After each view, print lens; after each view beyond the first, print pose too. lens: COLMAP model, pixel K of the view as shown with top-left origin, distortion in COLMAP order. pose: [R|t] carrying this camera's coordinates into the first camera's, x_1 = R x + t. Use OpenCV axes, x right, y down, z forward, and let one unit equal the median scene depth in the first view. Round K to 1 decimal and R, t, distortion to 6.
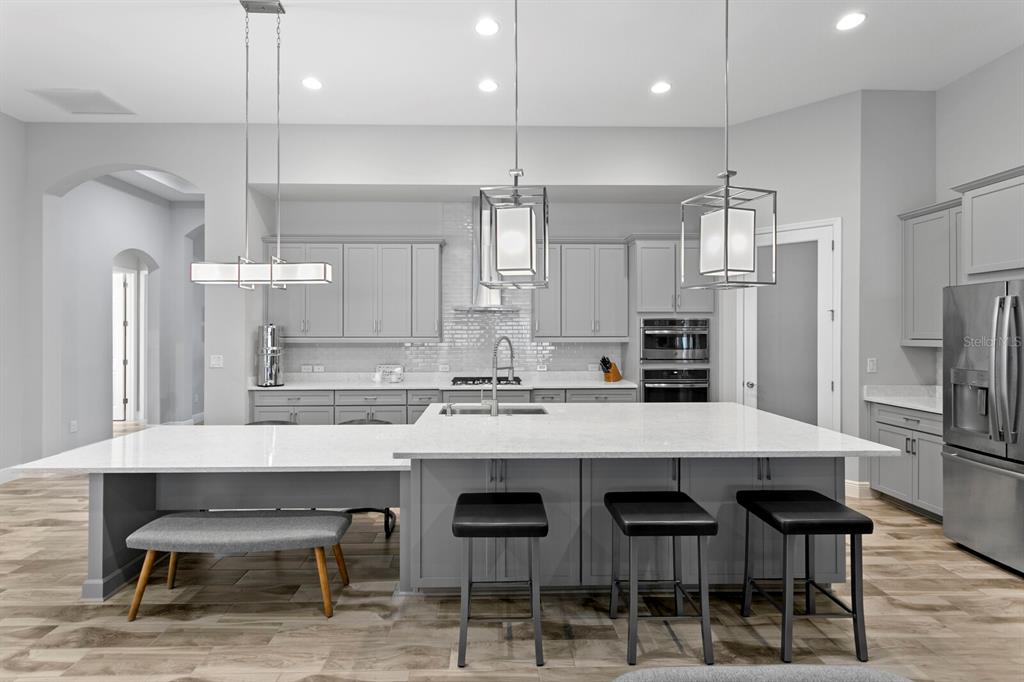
lens RADIAL K [[494.6, 0, 508.1], [0, 494.6, 331.8], [0, 0, 1]] dist [-0.000295, -0.001147]
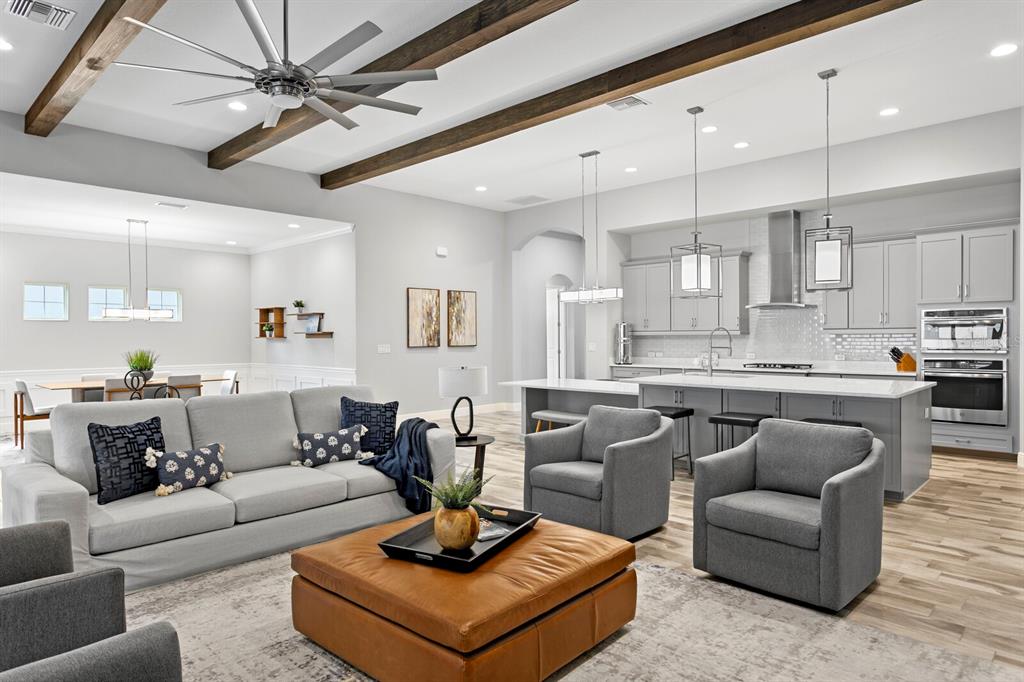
lens RADIAL K [[621.5, 0, 511.6], [0, 621.5, 340.3], [0, 0, 1]] dist [0.001073, 0.000024]
pose [[0.712125, 0.000890, -0.702052, 0.590891], [0.008802, 0.999909, 0.010196, 0.015890], [0.701998, -0.013440, 0.712052, -0.562390]]
